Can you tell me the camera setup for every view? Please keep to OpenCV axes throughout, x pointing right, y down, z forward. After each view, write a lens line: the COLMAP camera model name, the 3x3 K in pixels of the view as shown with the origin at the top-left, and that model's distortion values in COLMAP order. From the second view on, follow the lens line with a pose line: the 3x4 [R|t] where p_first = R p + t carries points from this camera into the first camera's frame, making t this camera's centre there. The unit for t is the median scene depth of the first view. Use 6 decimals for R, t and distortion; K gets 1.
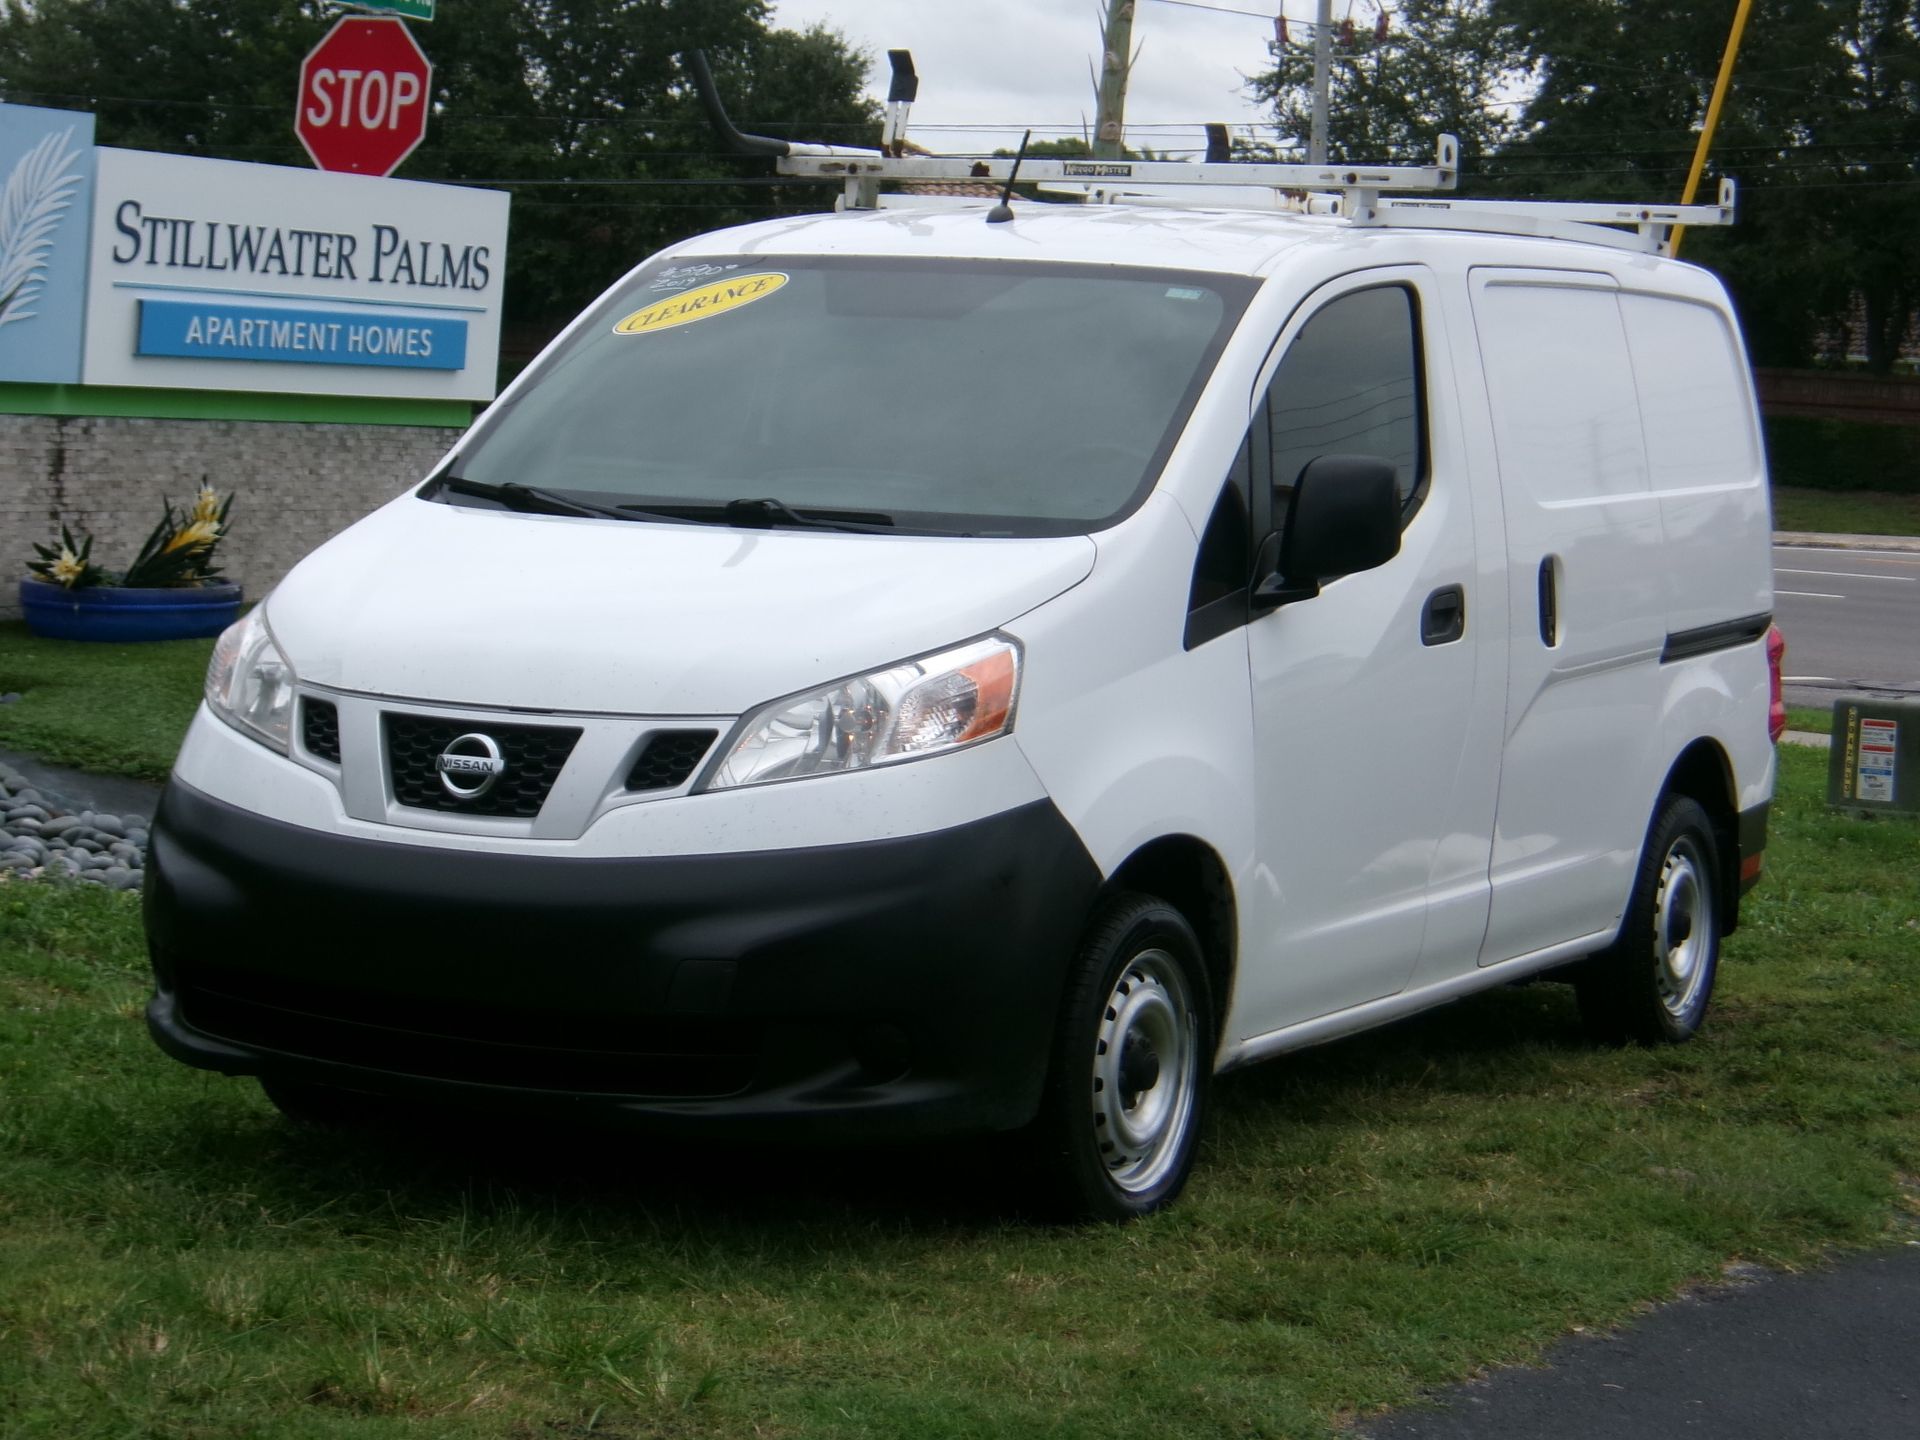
lens RADIAL K [[4685.8, 0, 960.0], [0, 4685.8, 720.0], [0, 0, 1]] dist [-0.100744, -0.994296]
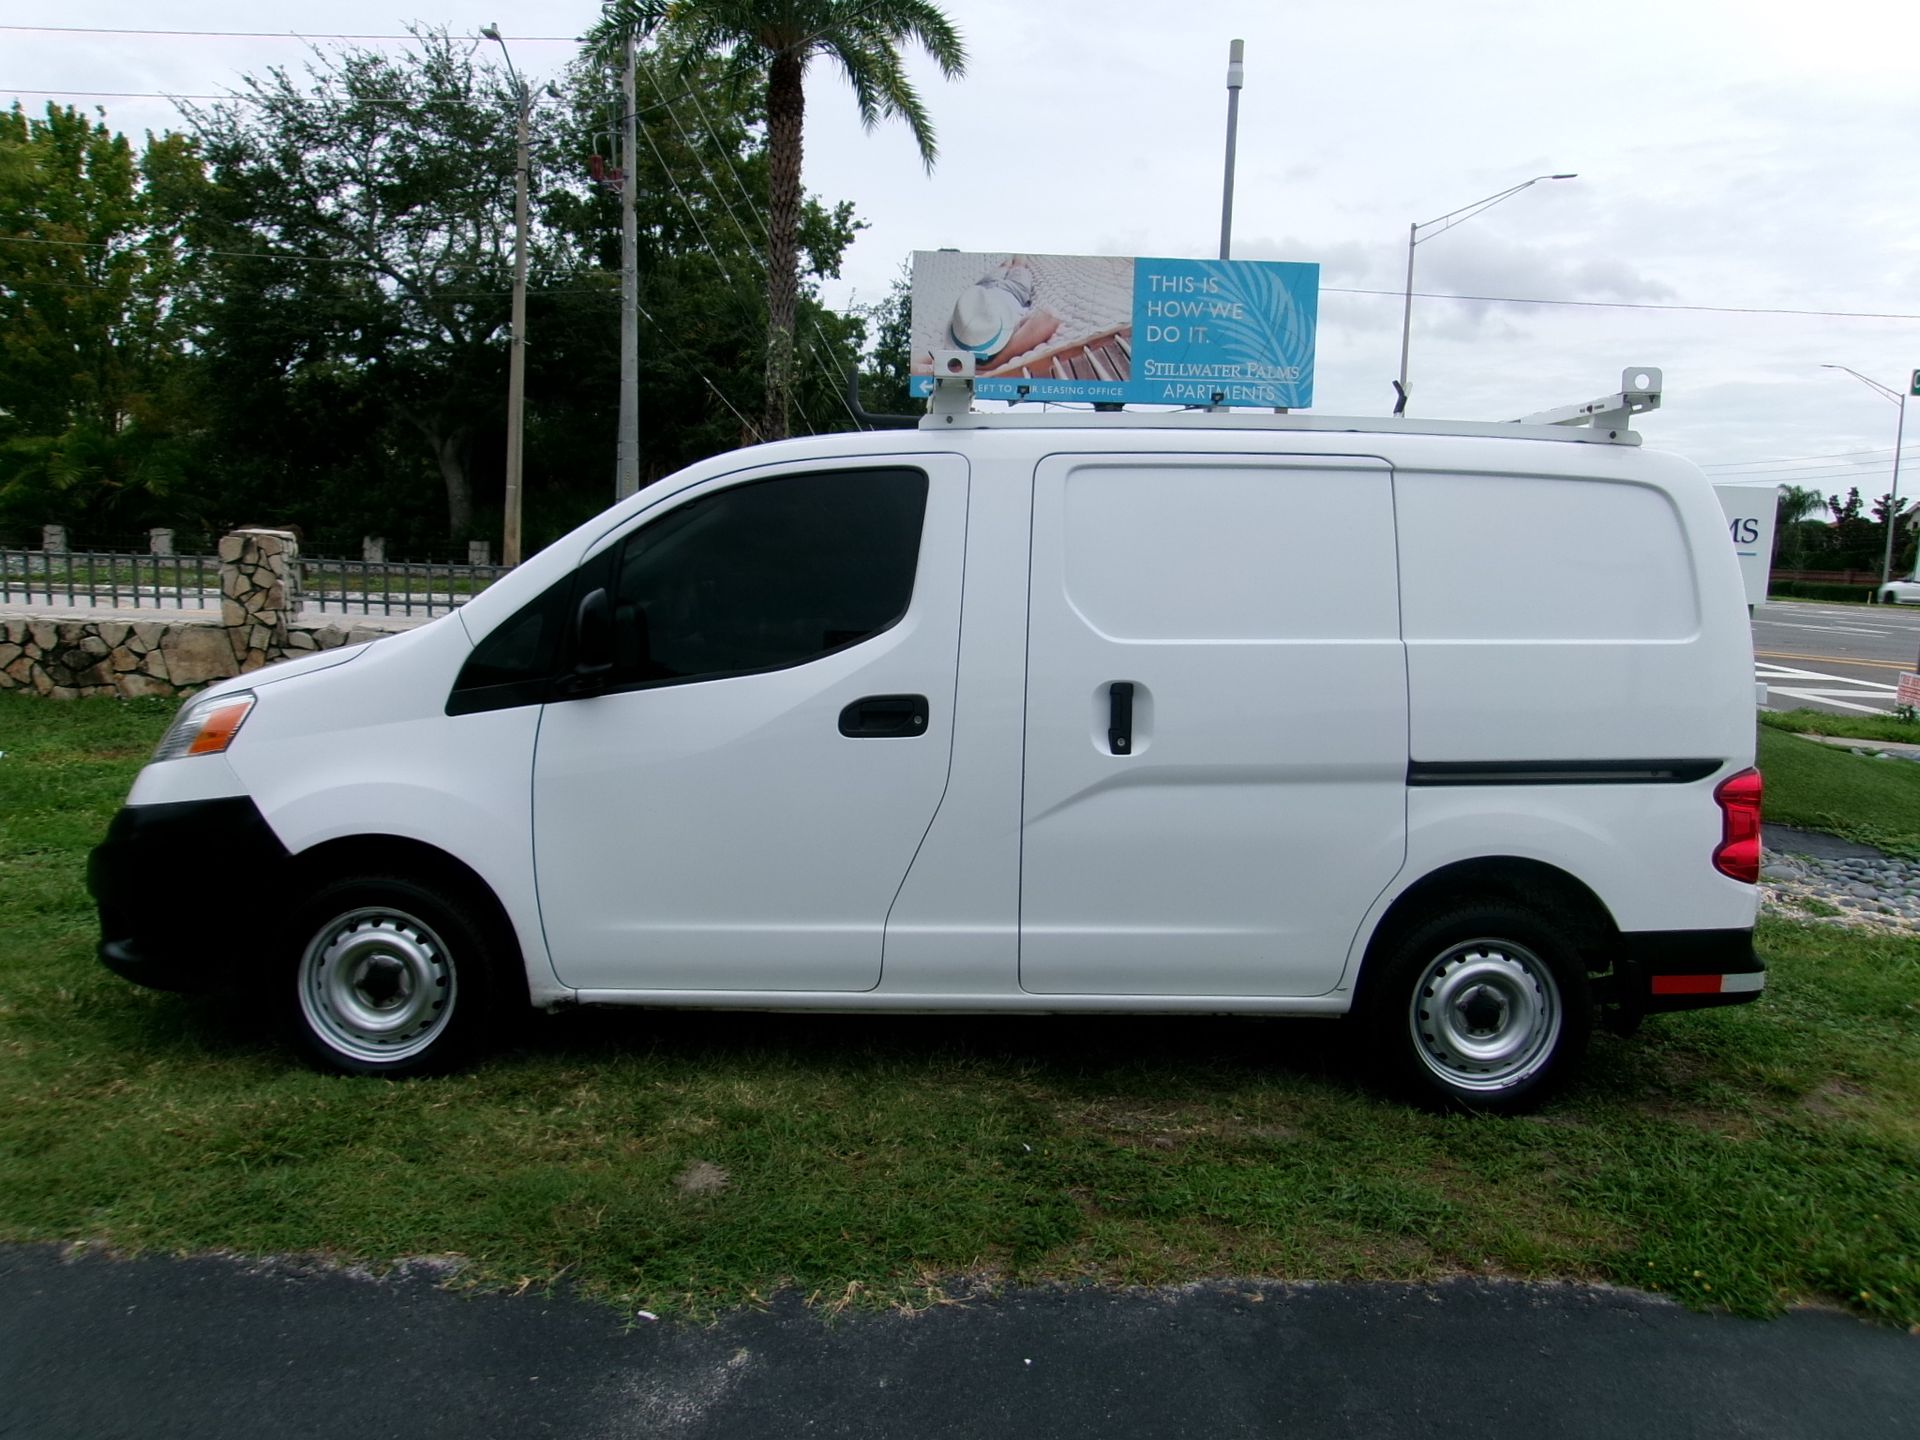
lens RADIAL K [[1511.3, 0, 941.3], [0, 1511.3, 704.3], [0, 0, 1]] dist [-0.048861, 0.085350]
pose [[0.463959, 0.058114, -0.883949, 0.278998], [-0.075710, 0.996796, 0.025795, -0.021723], [0.882616, 0.054956, 0.466872, 0.473130]]
